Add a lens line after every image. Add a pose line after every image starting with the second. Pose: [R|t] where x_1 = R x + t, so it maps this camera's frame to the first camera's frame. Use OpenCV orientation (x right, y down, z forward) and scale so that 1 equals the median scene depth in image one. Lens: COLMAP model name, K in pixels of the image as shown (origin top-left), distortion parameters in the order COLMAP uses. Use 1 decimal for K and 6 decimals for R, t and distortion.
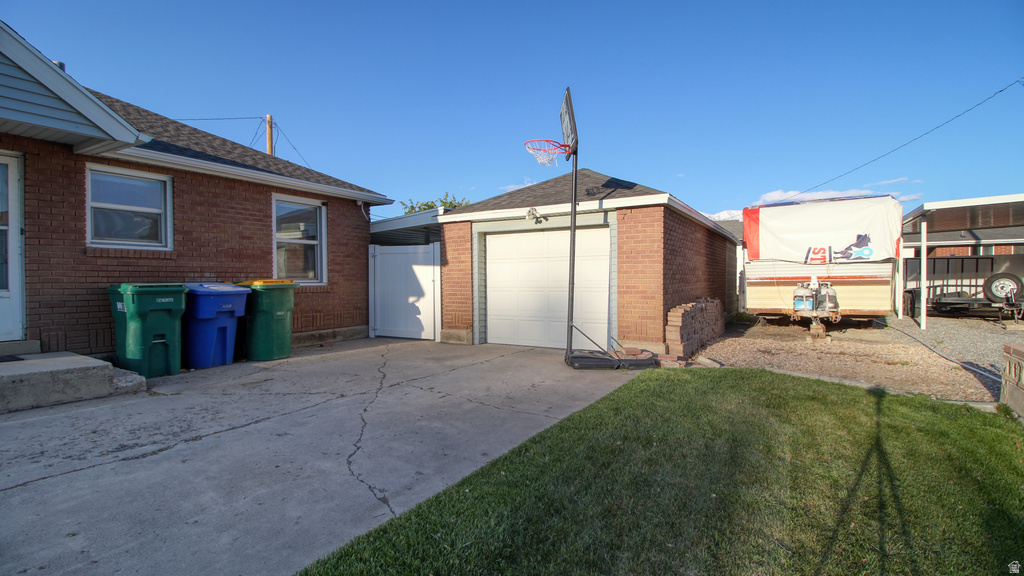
lens RADIAL K [[471.9, 0, 510.3], [0, 471.9, 290.1], [0, 0, 1]] dist [-0.013547, -0.002418]
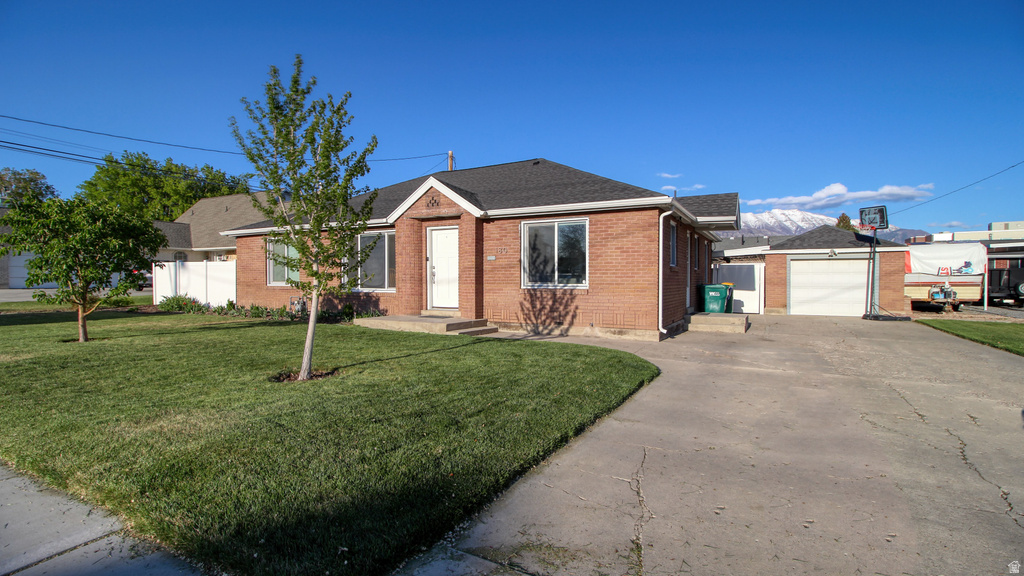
lens RADIAL K [[471.9, 0, 514.1], [0, 471.9, 282.9], [0, 0, 1]] dist [-0.013547, -0.002418]
pose [[0.997809, 0.006947, 0.065799, -1.328626], [-0.006697, 0.999969, -0.004022, -0.005050], [-0.065825, 0.003573, 0.997825, -0.869461]]
